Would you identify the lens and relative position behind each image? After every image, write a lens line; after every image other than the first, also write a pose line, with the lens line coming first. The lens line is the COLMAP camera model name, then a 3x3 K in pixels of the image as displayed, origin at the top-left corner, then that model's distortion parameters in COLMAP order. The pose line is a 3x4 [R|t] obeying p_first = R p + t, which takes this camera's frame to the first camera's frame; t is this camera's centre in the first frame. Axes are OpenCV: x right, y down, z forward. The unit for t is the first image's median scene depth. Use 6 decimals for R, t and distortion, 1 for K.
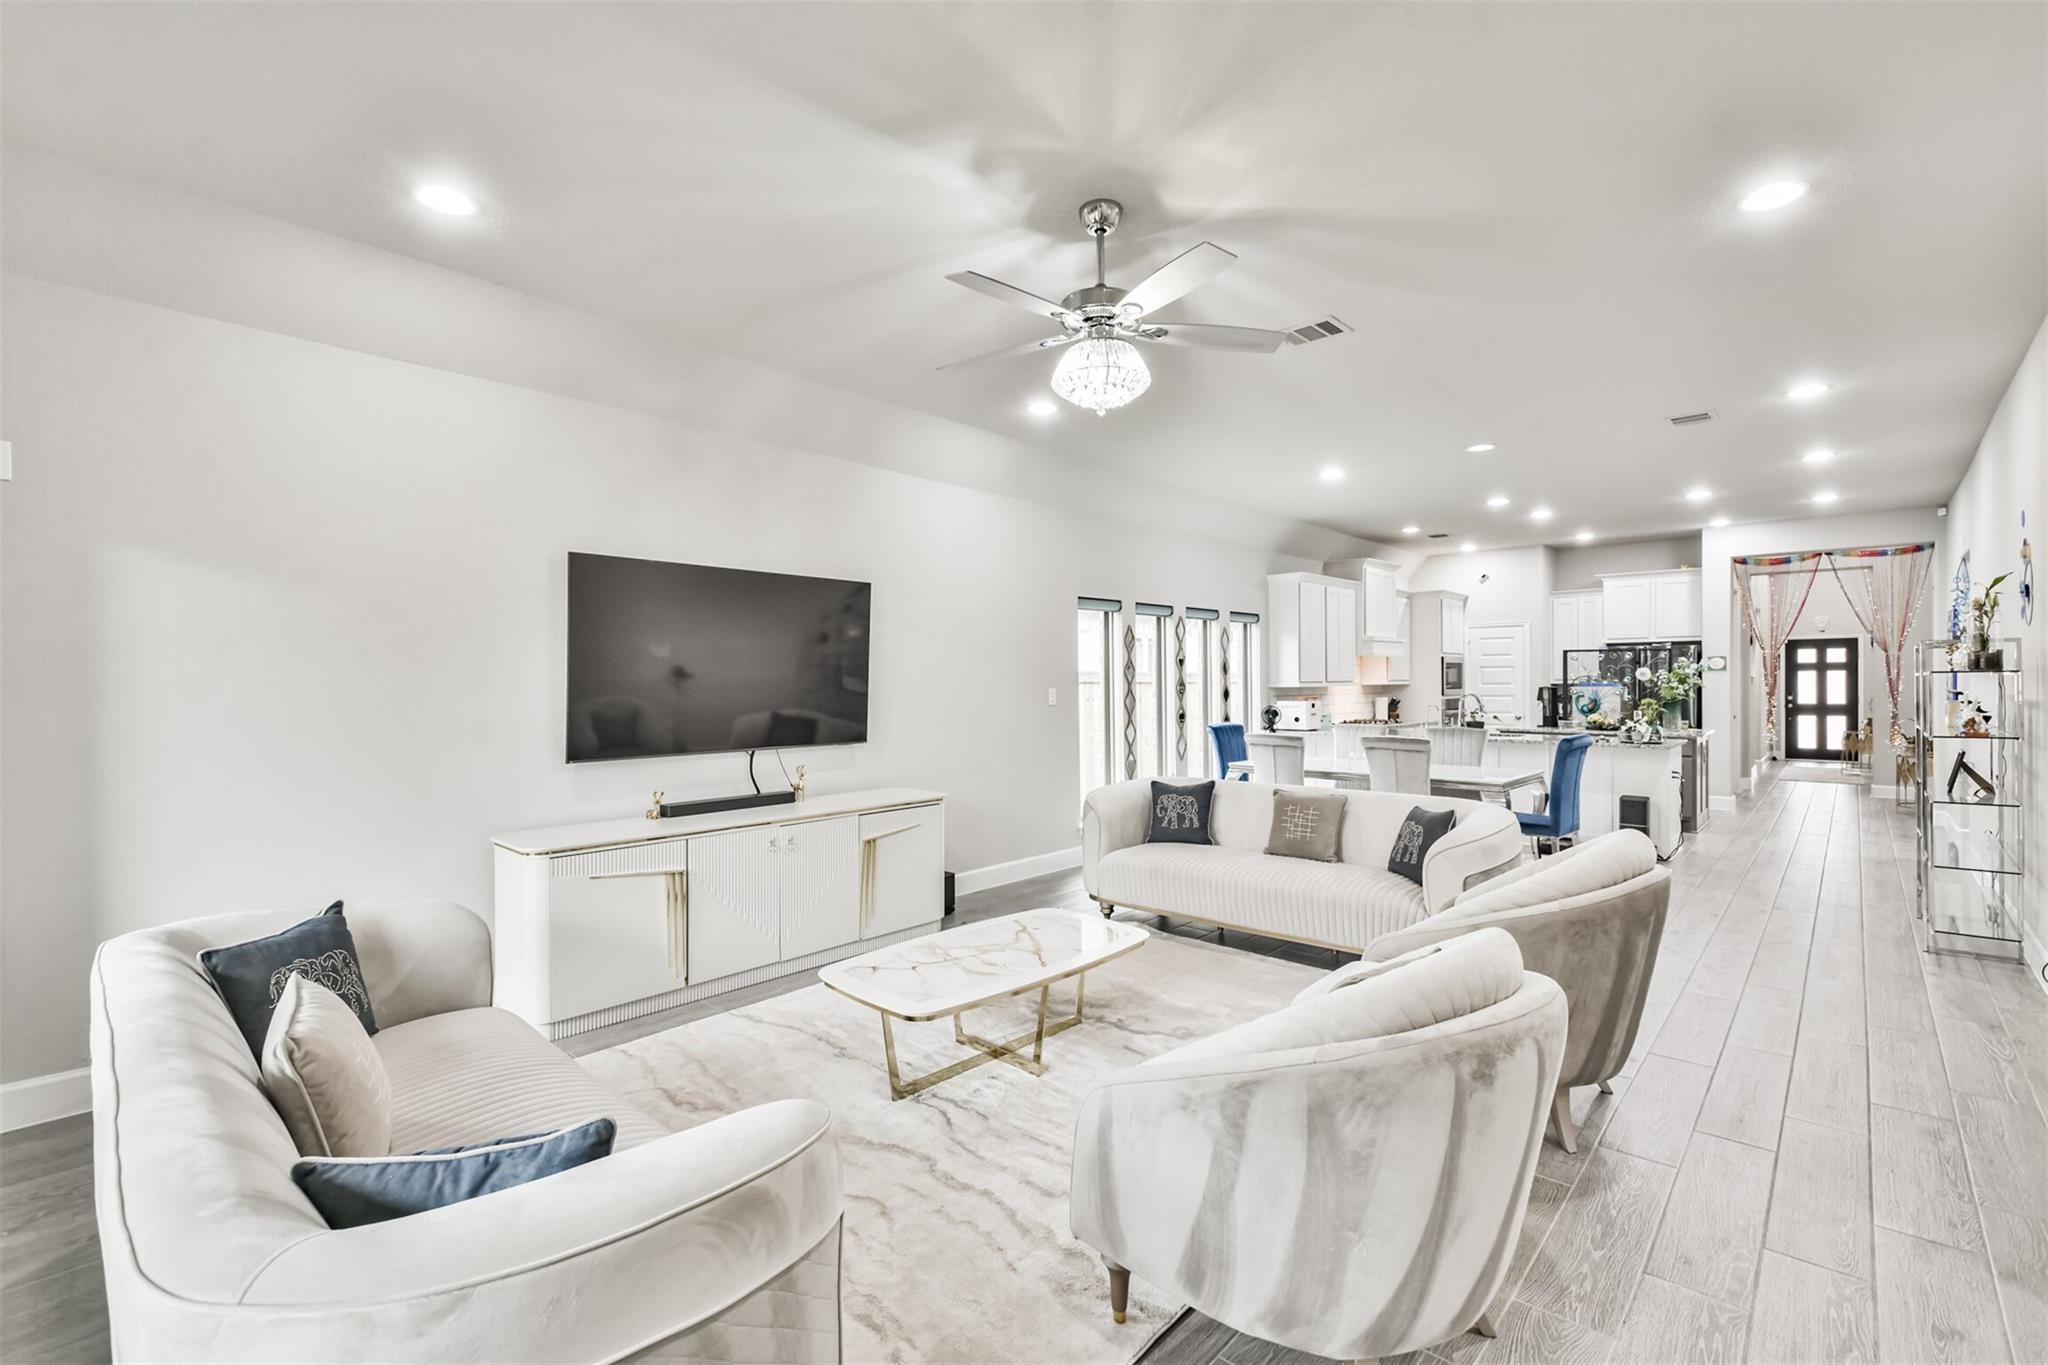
lens RADIAL K [[891.0, 0, 1034.2], [0, 891.0, 688.8], [0, 0, 1]] dist [0.031672, -0.016062]
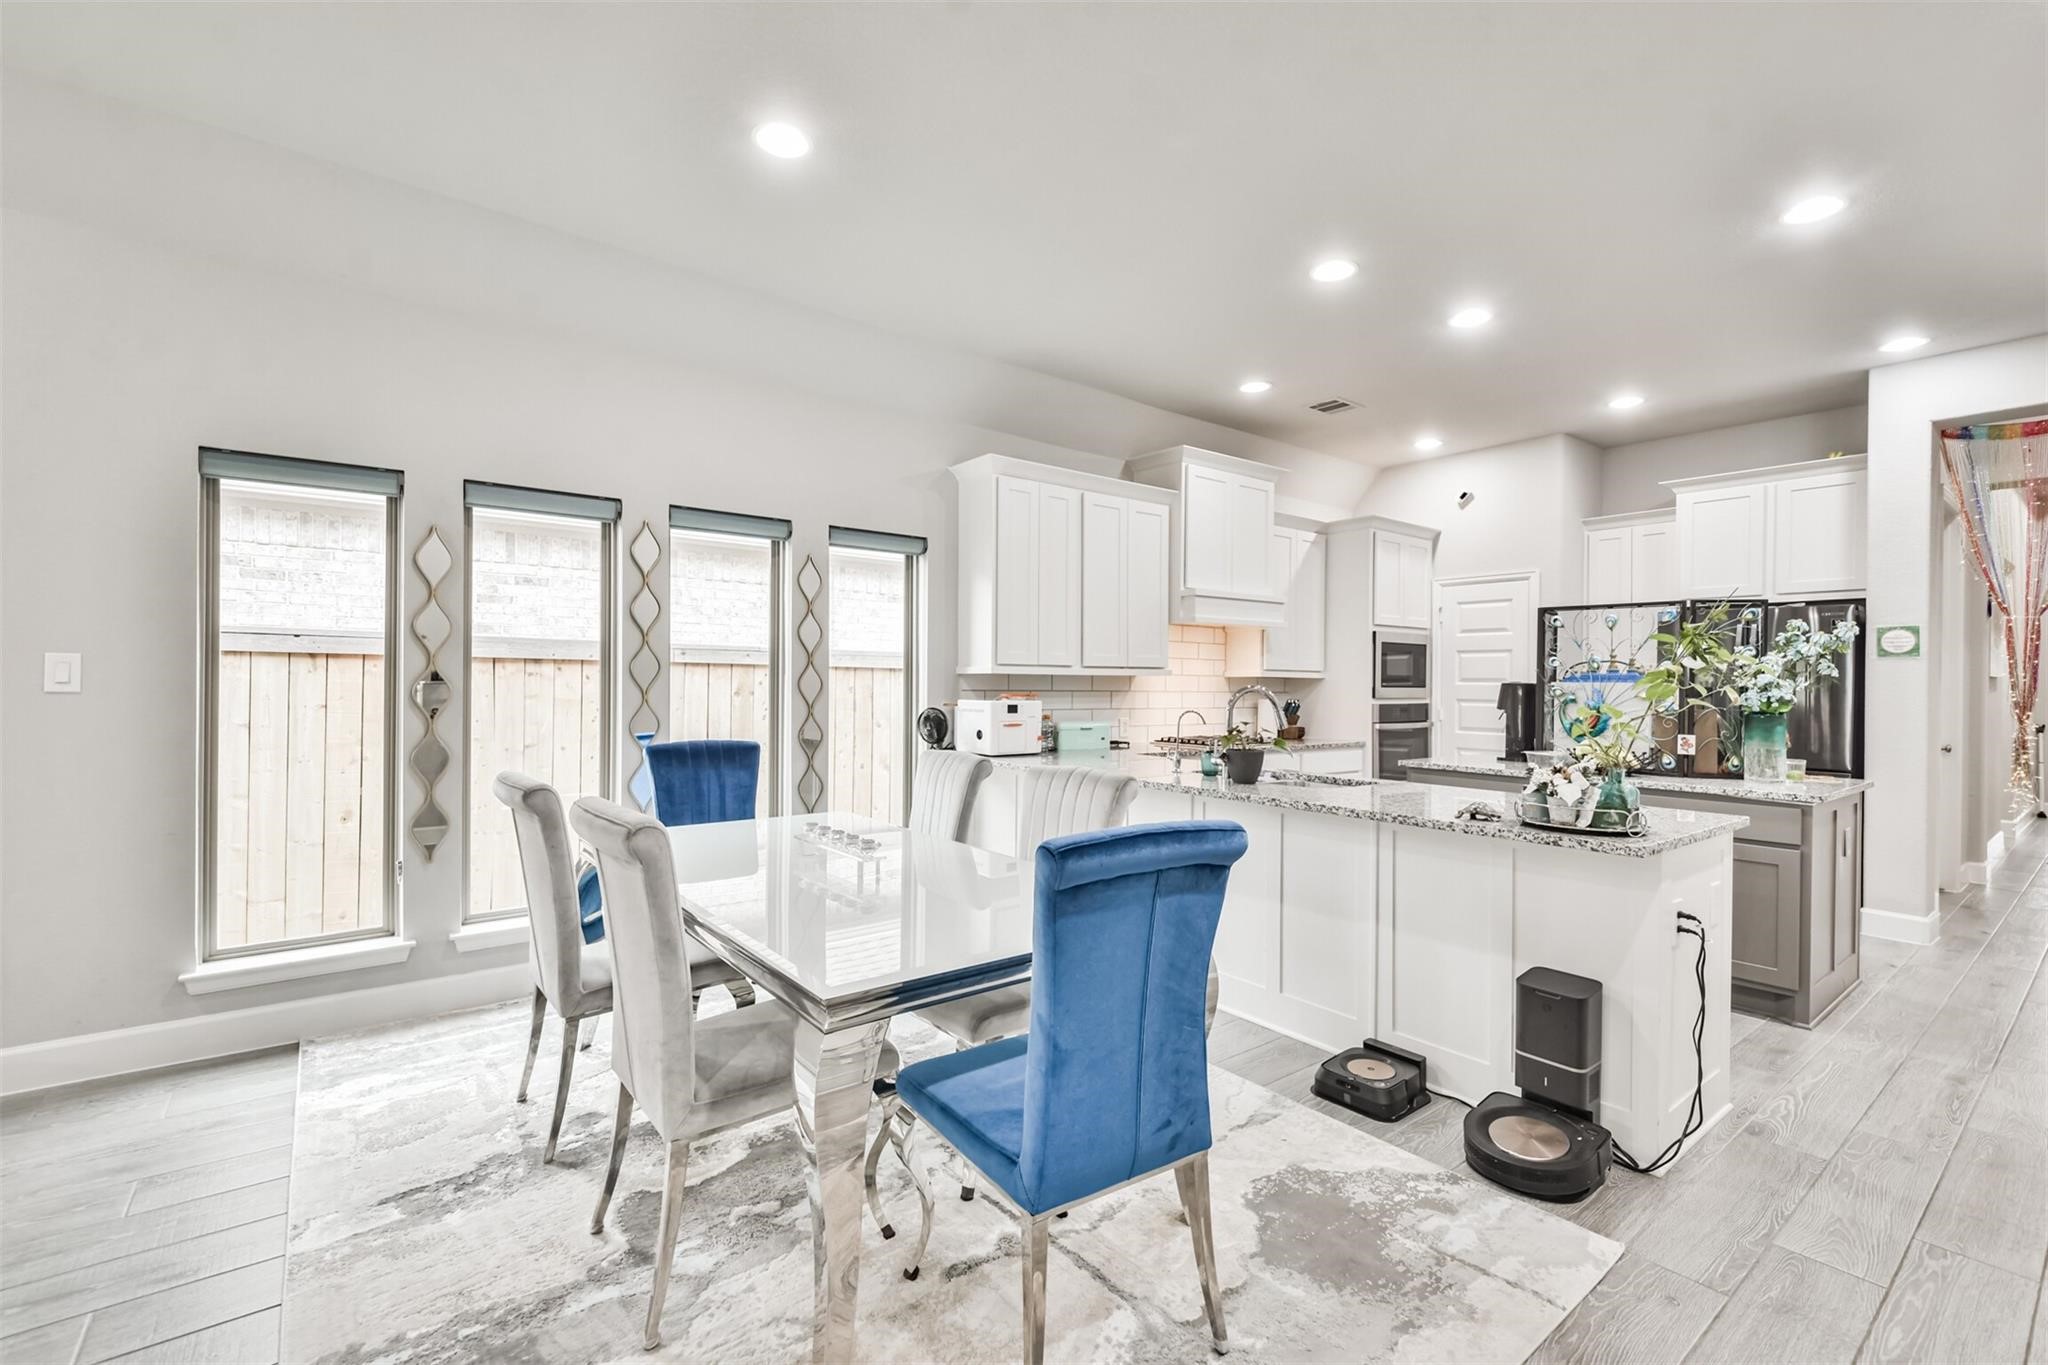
lens RADIAL K [[891.0, 0, 1028.1], [0, 891.0, 682.2], [0, 0, 1]] dist [0.031672, -0.016062]
pose [[0.986805, 0.017800, -0.160934, 0.370841], [-0.018977, 0.999803, -0.005777, 0.005780], [0.160799, 0.008754, 0.986948, 0.441174]]
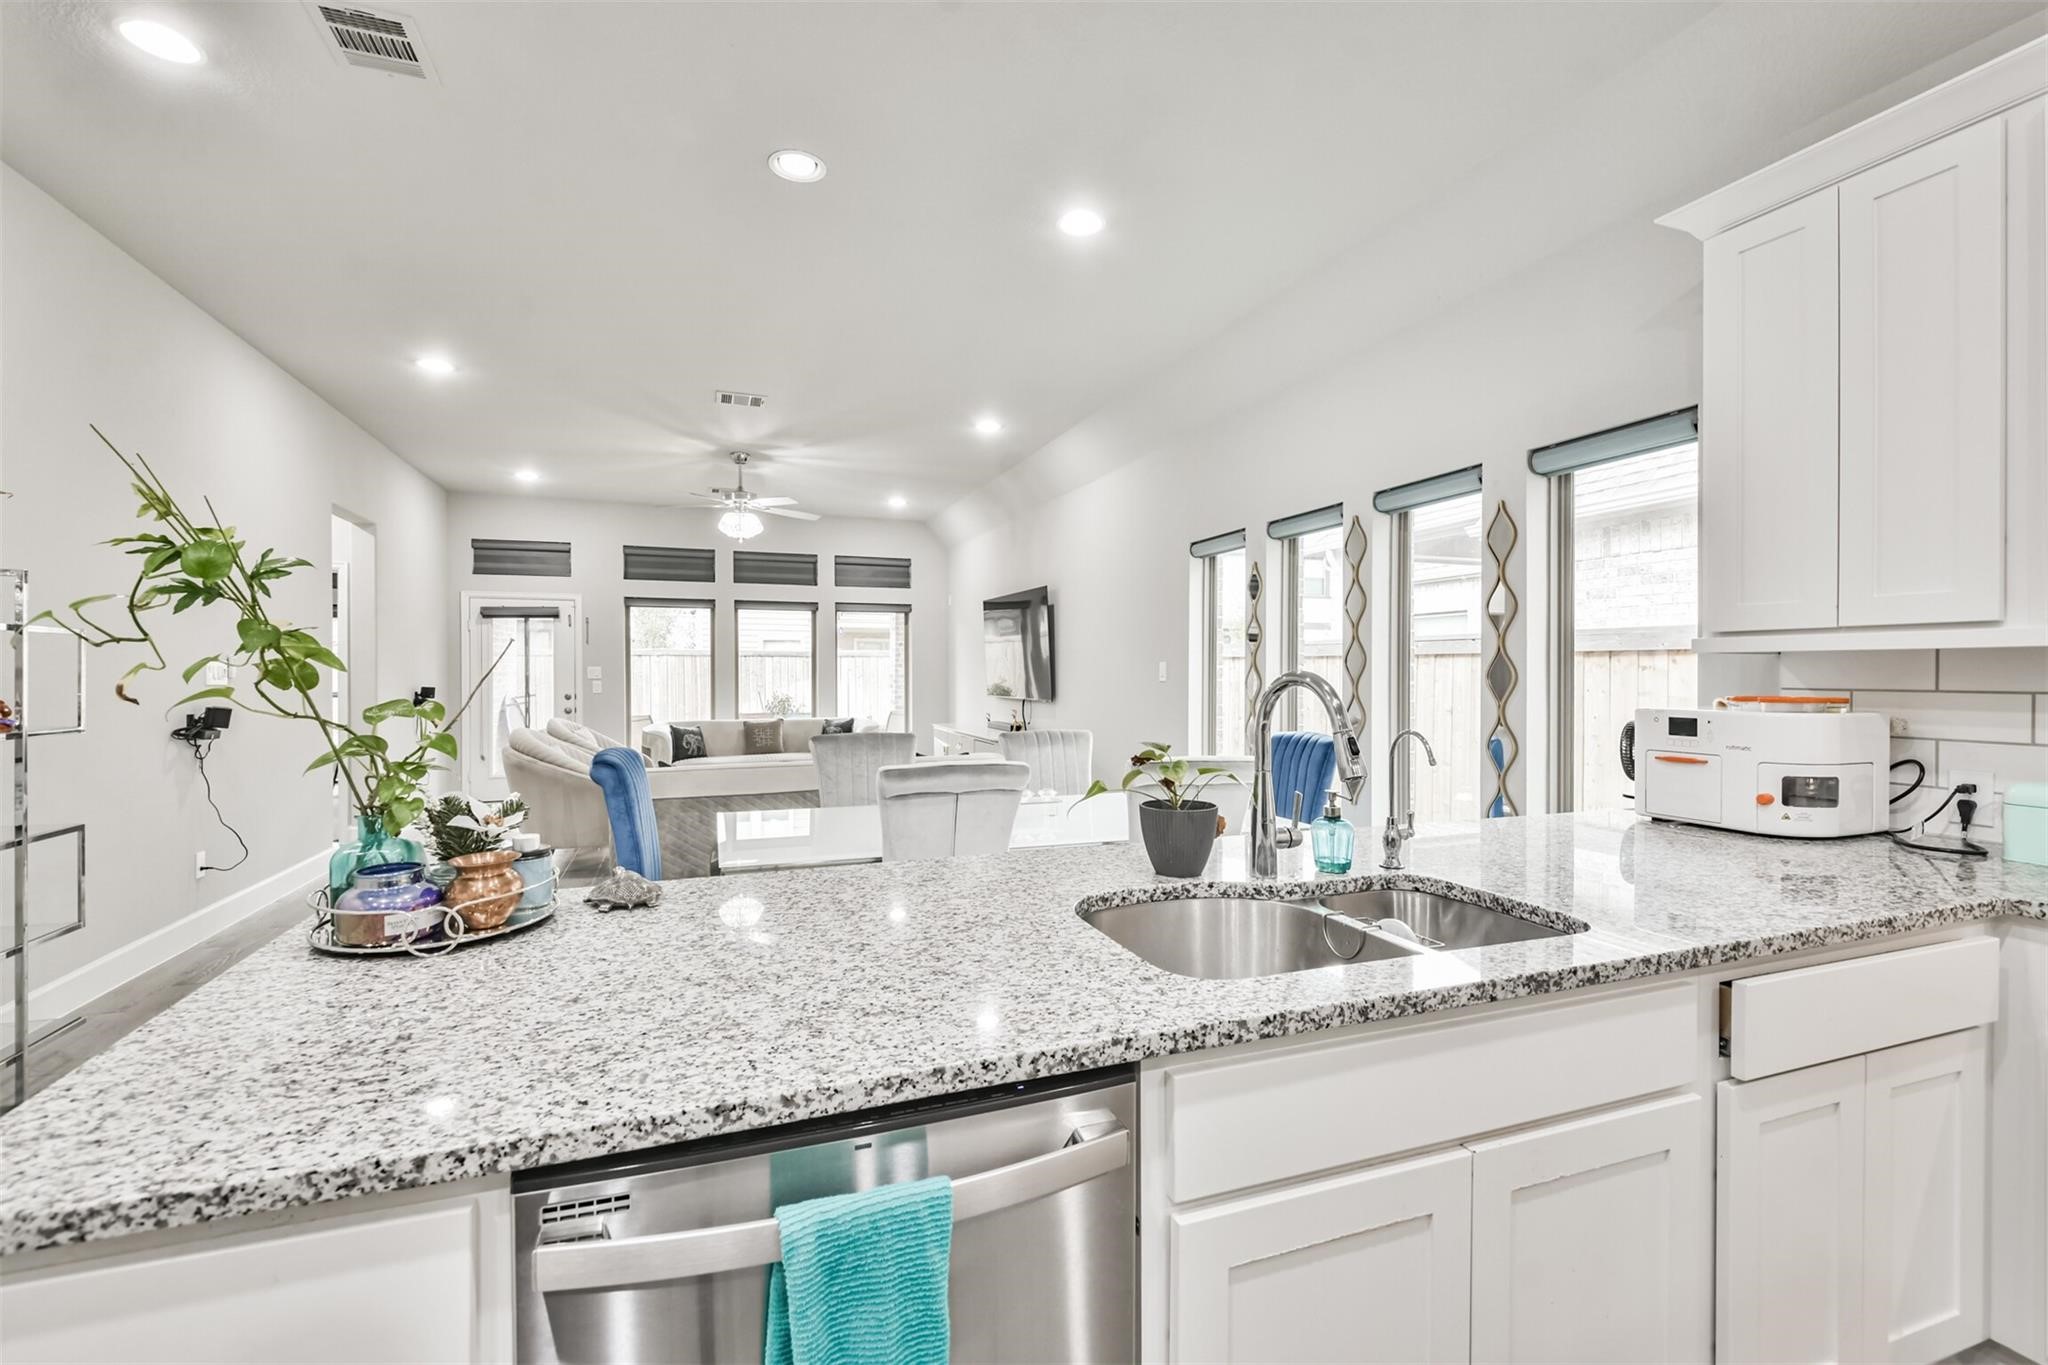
lens RADIAL K [[891.0, 0, 1027.5], [0, 891.0, 679.3], [0, 0, 1]] dist [0.031672, -0.016062]
pose [[-0.459069, 0.013791, -0.888293, 0.571270], [-0.001668, 0.999864, 0.016385, 0.002173], [0.888399, 0.009004, -0.458984, 0.872567]]
